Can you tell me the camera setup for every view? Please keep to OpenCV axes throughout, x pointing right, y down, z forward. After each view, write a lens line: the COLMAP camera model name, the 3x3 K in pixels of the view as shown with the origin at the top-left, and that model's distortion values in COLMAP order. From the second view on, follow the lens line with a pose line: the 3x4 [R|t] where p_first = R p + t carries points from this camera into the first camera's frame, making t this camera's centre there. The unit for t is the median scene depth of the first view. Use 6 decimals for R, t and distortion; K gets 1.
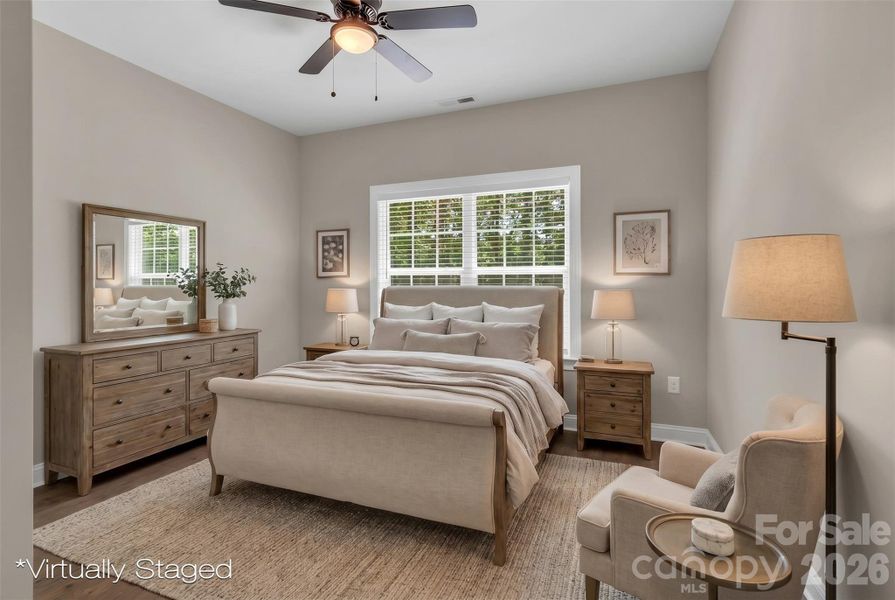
lens RADIAL K [[436.7, 0, 448.9], [0, 436.7, 280.4], [0, 0, 1]] dist [-0.002609, -0.000402]
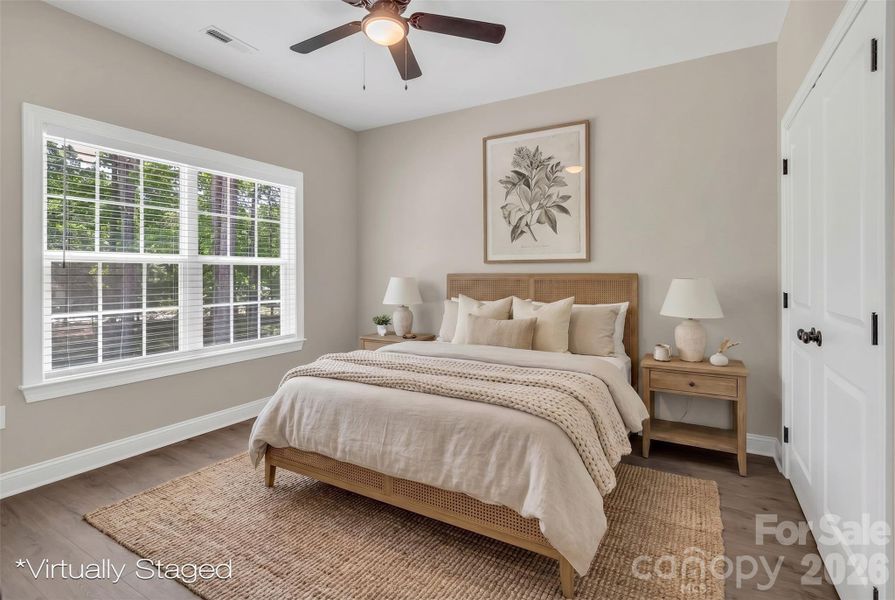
lens RADIAL K [[436.7, 0, 448.9], [0, 436.7, 280.4], [0, 0, 1]] dist [-0.002609, -0.000402]
pose [[0.129115, -0.019514, 0.991438, -0.726983], [-0.008887, 0.999743, 0.020835, -0.003547], [-0.991590, -0.011501, 0.128908, 0.408035]]
